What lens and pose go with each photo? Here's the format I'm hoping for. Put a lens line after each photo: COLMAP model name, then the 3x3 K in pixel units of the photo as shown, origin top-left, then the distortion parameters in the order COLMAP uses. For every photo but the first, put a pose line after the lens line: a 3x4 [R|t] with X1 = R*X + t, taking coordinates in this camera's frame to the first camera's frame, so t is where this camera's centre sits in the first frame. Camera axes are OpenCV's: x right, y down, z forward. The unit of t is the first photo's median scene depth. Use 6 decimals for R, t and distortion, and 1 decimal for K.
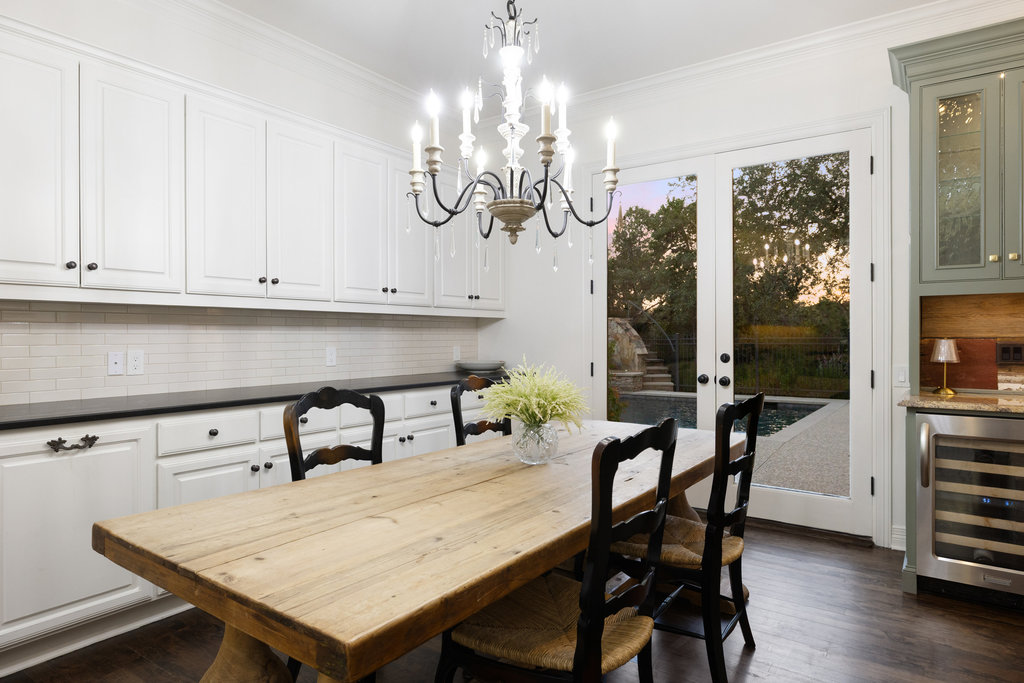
lens RADIAL K [[618.5, 0, 507.6], [0, 618.5, 340.0], [0, 0, 1]] dist [-0.003533, -0.000431]
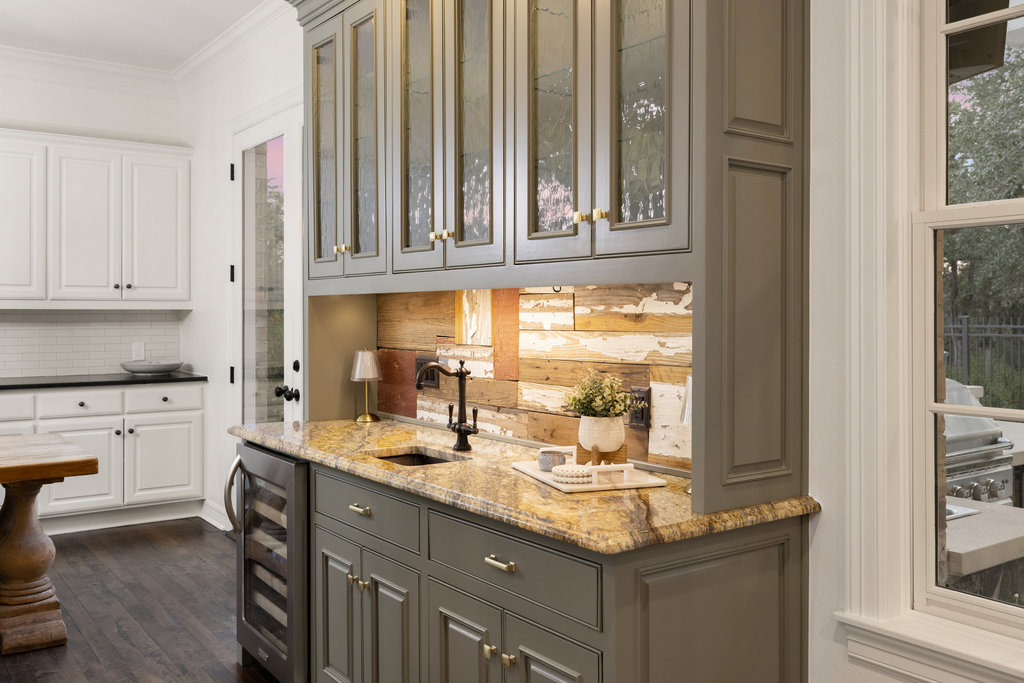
lens RADIAL K [[908.8, 0, 512.3], [0, 908.8, 337.1], [0, 0, 1]] dist [-0.005997, -0.001196]
pose [[0.949546, 0.012523, -0.313378, 1.270728], [-0.006200, 0.999757, 0.021166, -0.044198], [0.313567, -0.018155, 0.949393, -0.021767]]
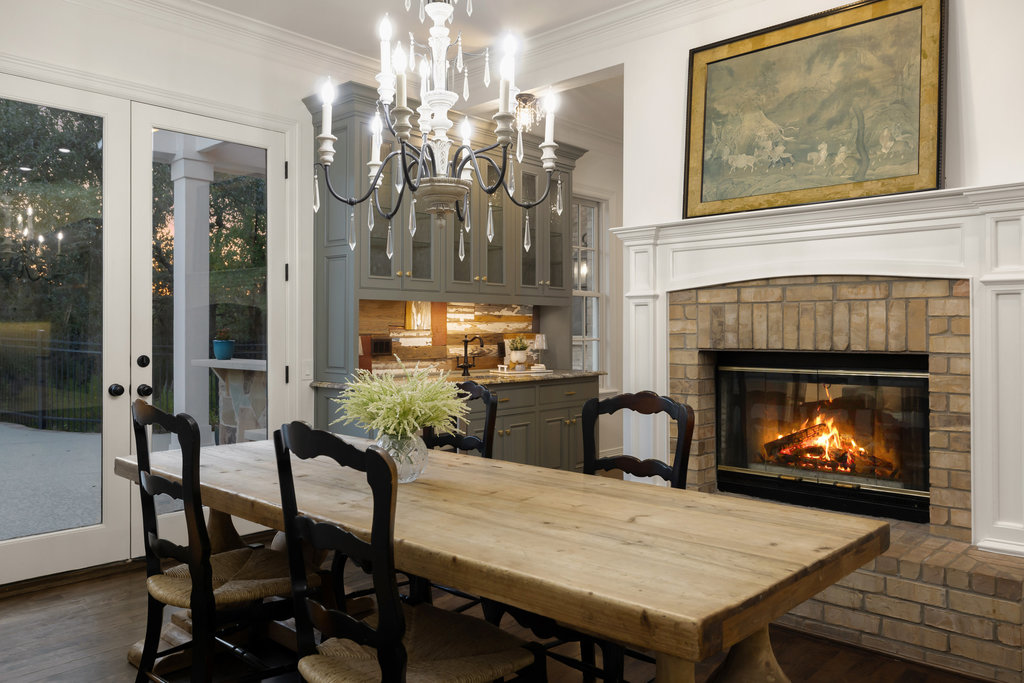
lens RADIAL K [[760.5, 0, 510.2], [0, 760.5, 337.7], [0, 0, 1]] dist [-0.000876, 0.001149]
pose [[0.116691, -0.006164, 0.993149, -0.730099], [0.008067, 0.999954, 0.005258, -0.002912], [-0.993135, 0.007399, 0.116735, 0.542851]]
